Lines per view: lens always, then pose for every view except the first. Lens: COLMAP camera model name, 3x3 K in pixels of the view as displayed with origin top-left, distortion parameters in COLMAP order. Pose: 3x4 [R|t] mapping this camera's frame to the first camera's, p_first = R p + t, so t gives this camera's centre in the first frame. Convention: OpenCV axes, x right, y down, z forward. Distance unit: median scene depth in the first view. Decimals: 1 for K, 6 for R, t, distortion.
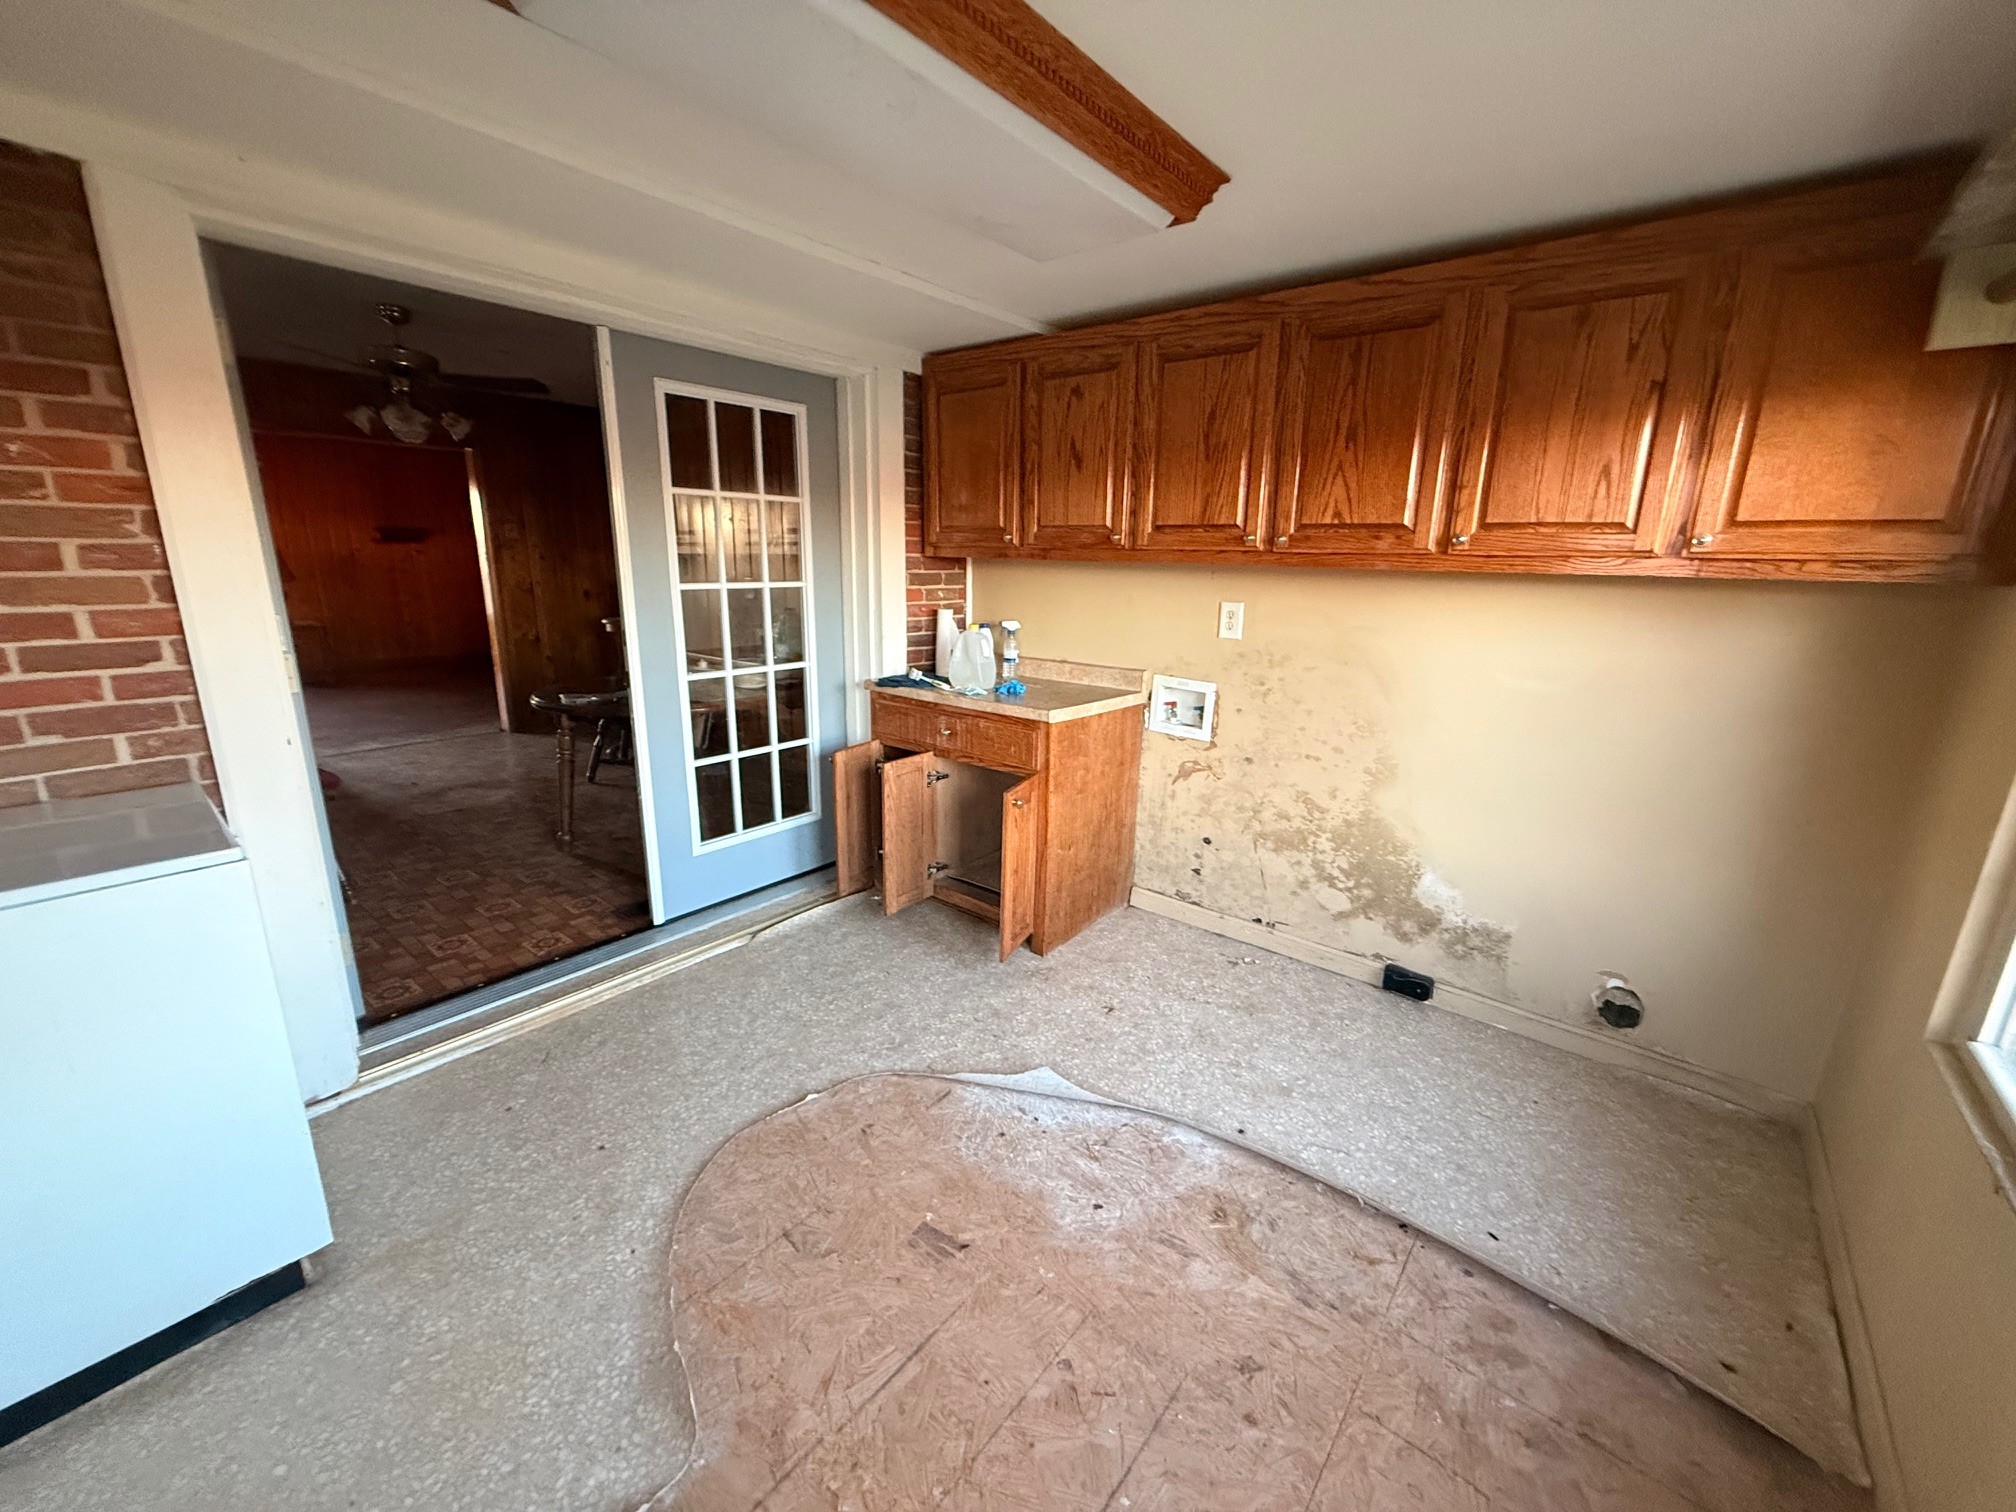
lens RADIAL K [[801.0, 0, 1003.8], [0, 801.0, 749.0], [0, 0, 1]] dist [-0.001233, 0.000064]
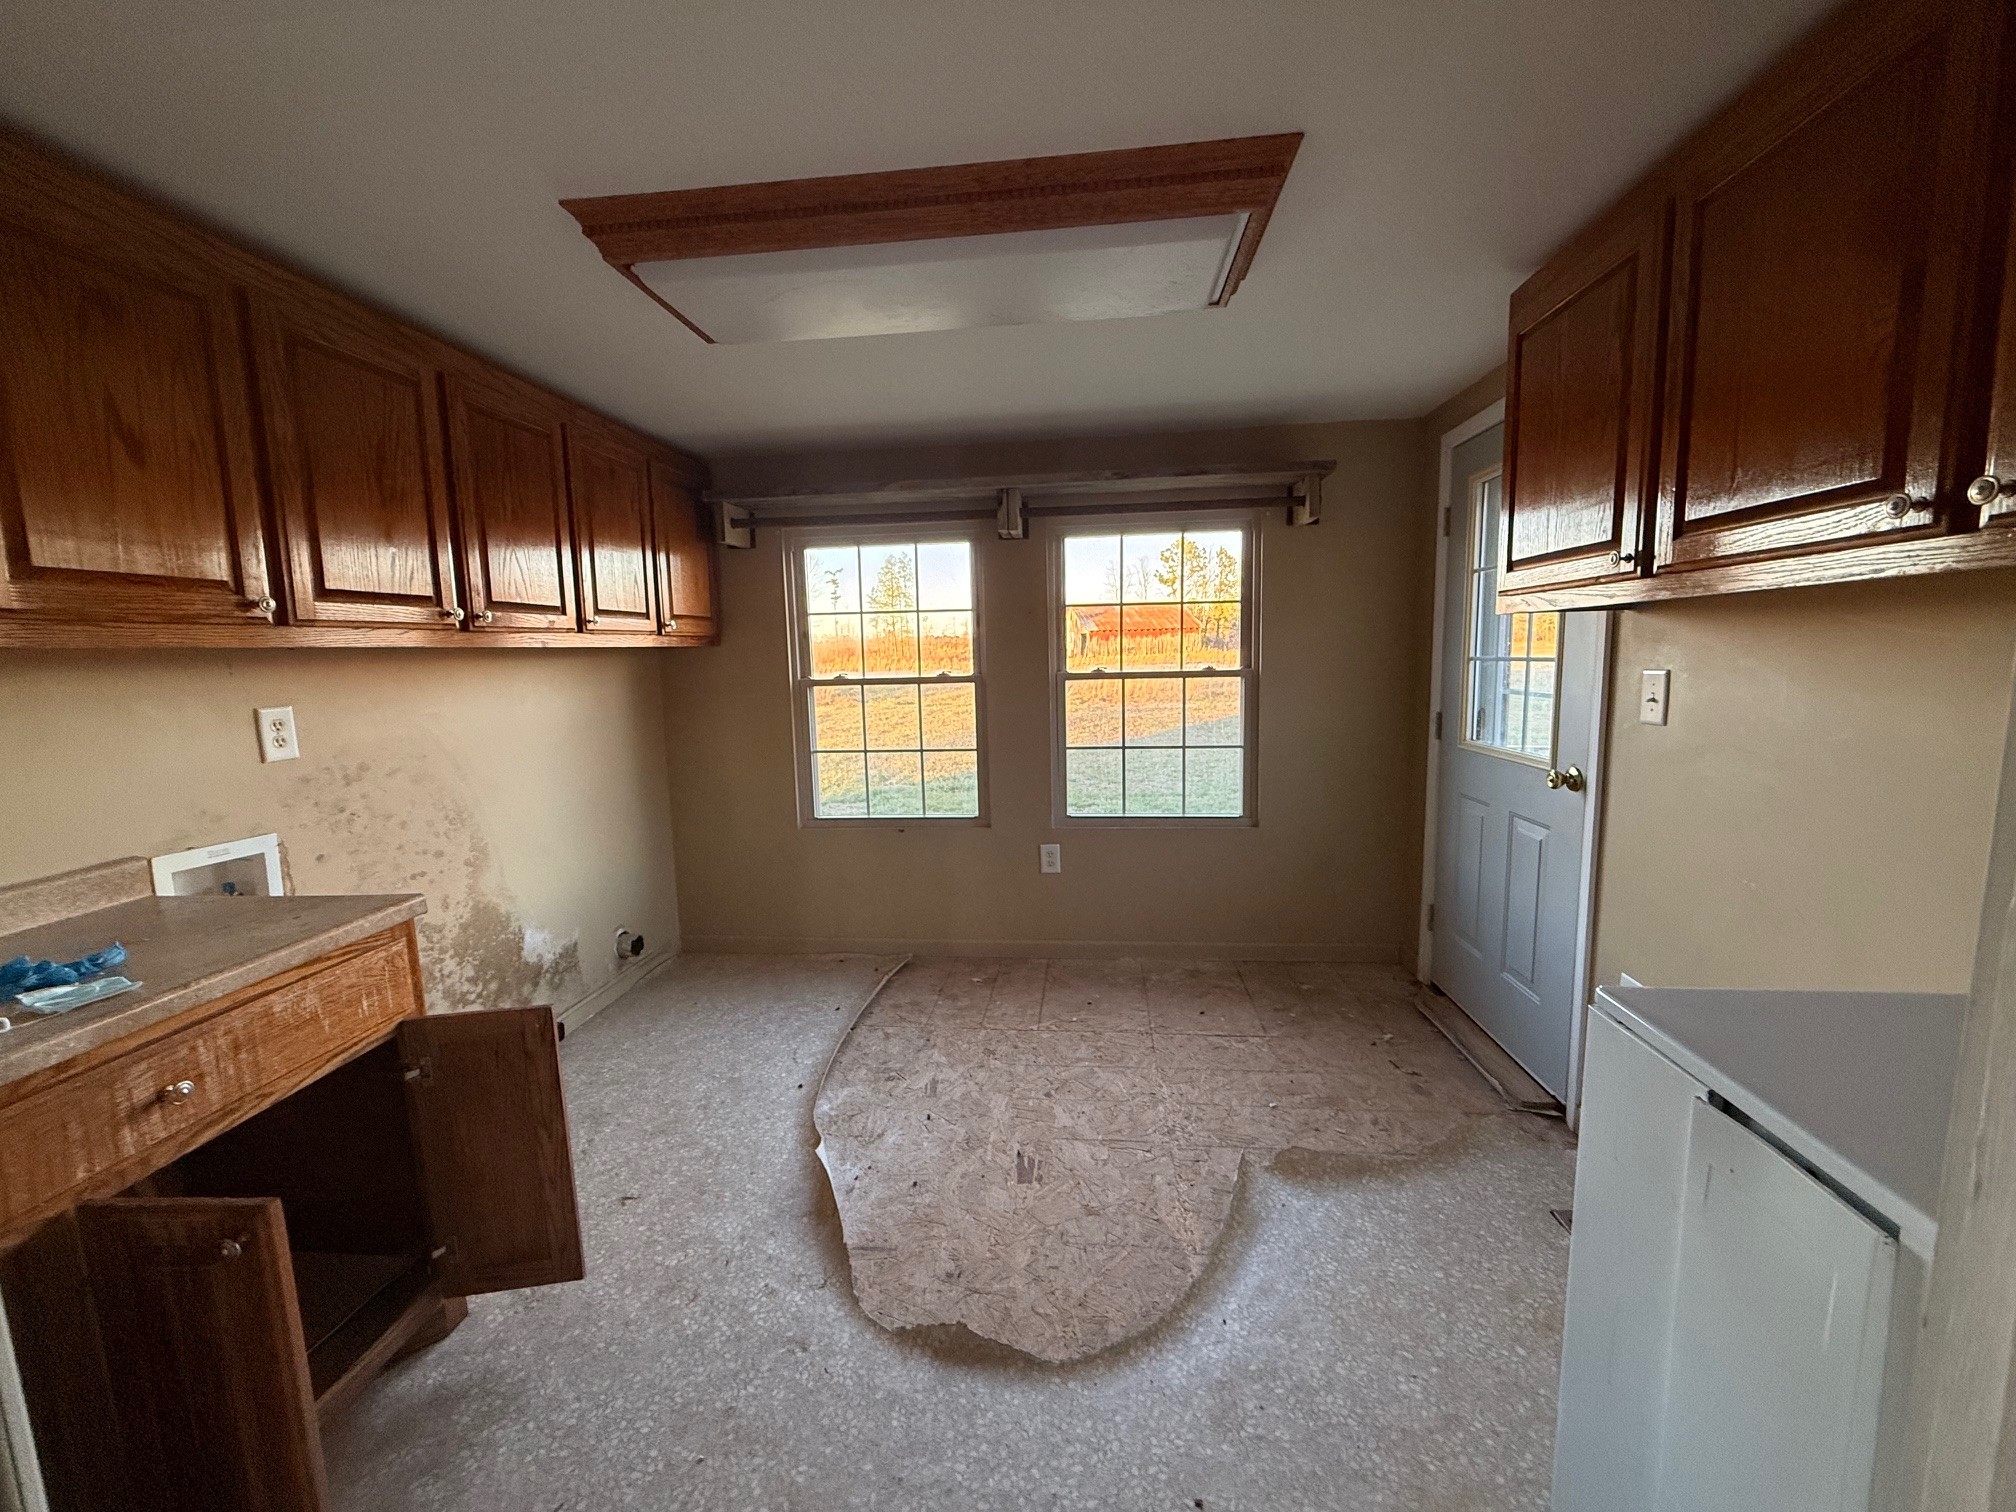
lens RADIAL K [[801.0, 0, 1003.8], [0, 801.0, 749.0], [0, 0, 1]] dist [-0.001233, 0.000064]
pose [[-0.549361, -0.108377, 0.828527, -0.655152], [0.217639, 0.938770, 0.267104, -0.212270], [-0.806744, 0.327056, -0.492136, 0.919025]]
